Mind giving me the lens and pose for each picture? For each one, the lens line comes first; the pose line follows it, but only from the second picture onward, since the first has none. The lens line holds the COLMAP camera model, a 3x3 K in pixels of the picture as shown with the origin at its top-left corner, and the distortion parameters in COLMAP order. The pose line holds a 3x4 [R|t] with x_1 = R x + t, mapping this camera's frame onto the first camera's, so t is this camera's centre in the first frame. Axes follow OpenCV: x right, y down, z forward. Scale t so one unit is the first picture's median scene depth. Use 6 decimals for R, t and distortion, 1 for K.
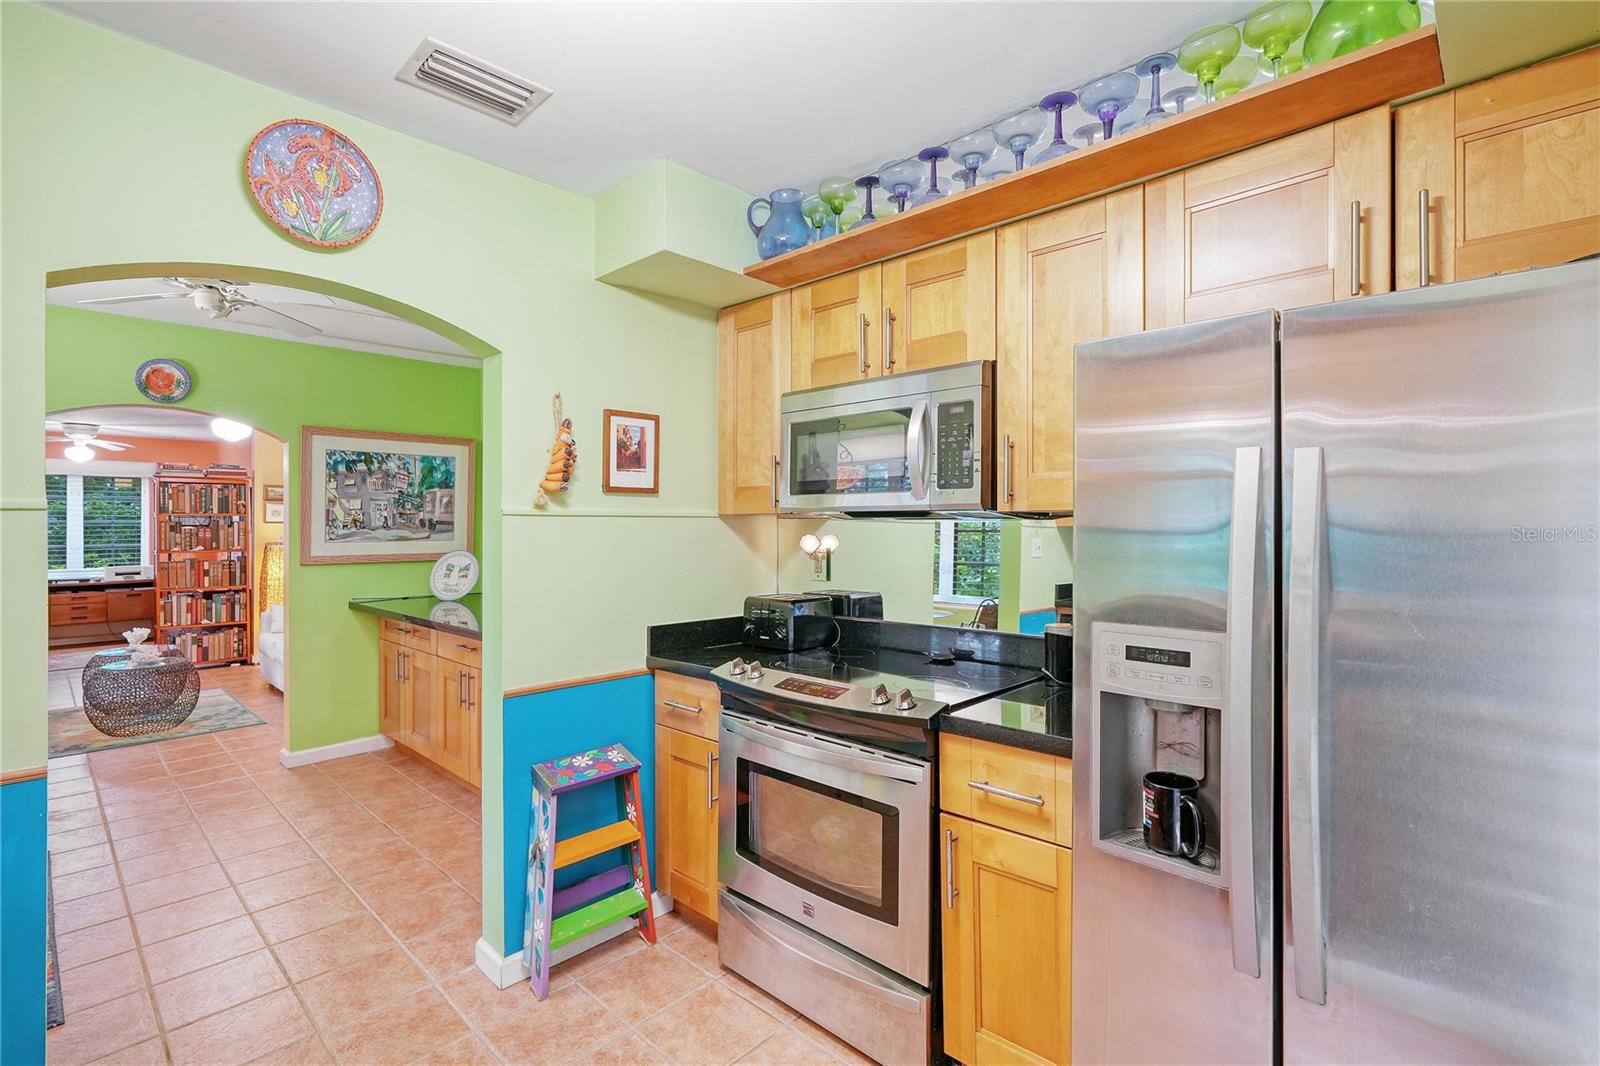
lens RADIAL K [[766.9, 0, 800.0], [0, 766.9, 533.0], [0, 0, 1]] dist [-0.000261, 0.000337]
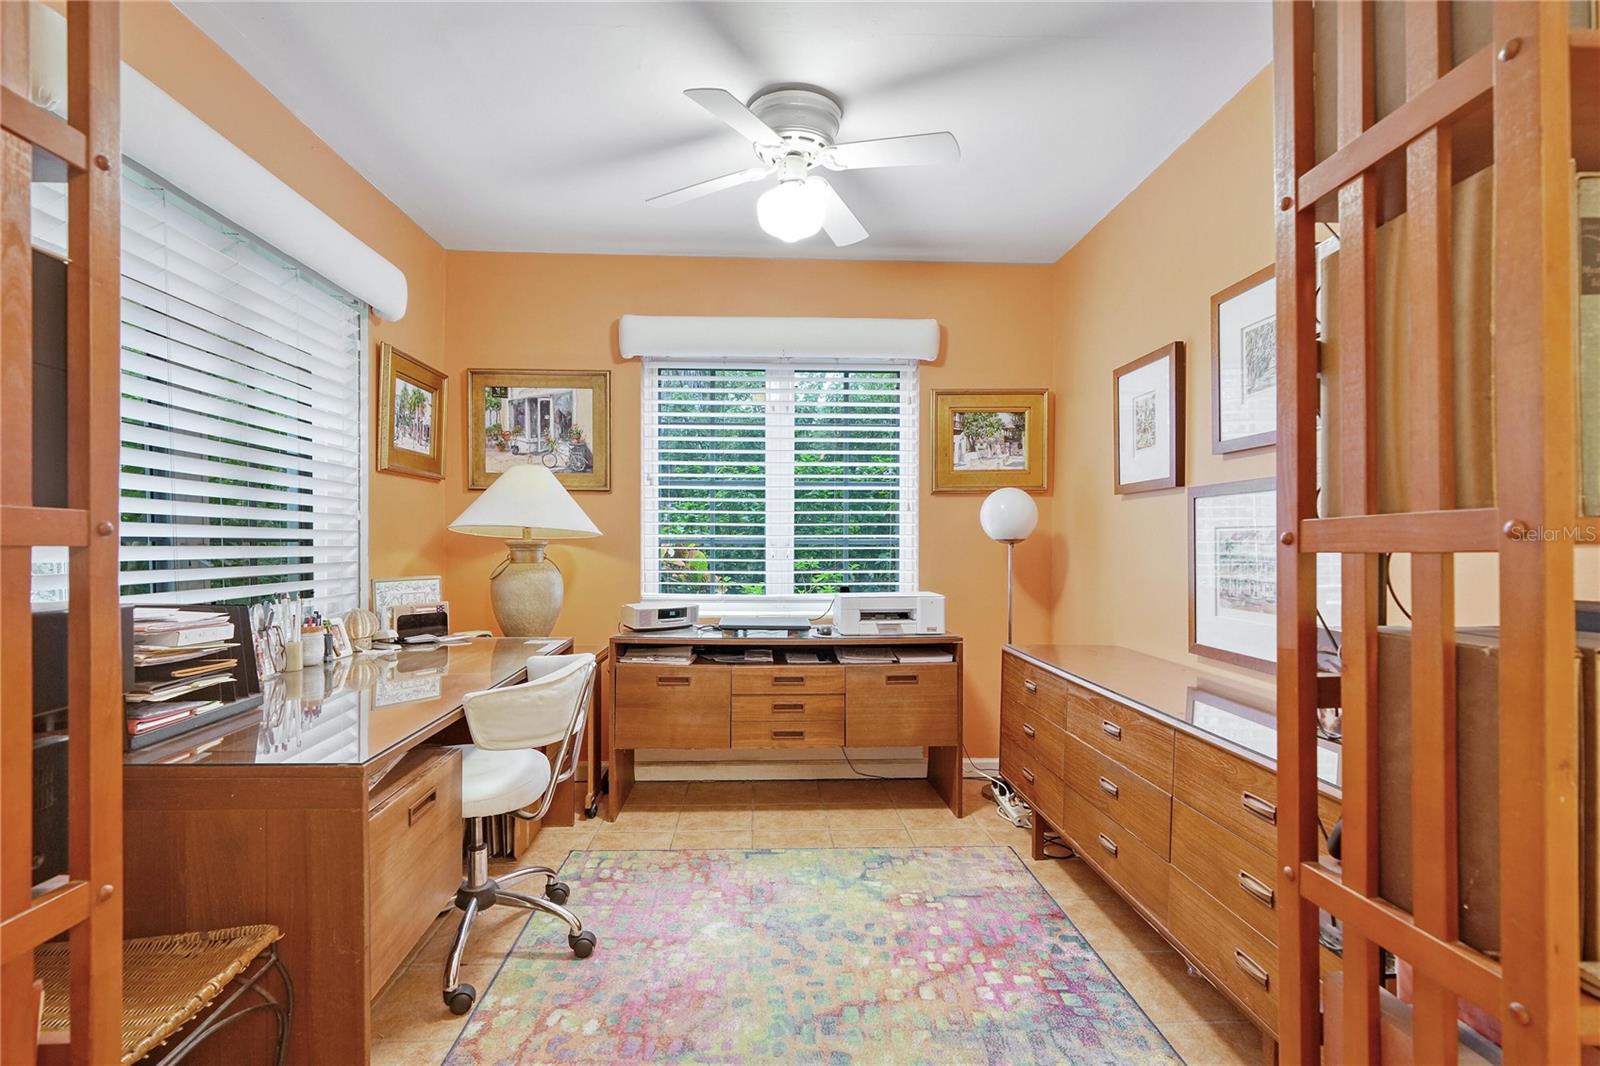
lens RADIAL K [[737.8, 0, 772.5], [0, 737.8, 540.5], [0, 0, 1]] dist [-0.001667, 0.000132]
pose [[0.714639, -0.008689, -0.699440, -1.964935], [-0.001002, 0.999909, -0.013445, 0.068104], [0.699493, 0.010309, 0.714565, 2.091900]]
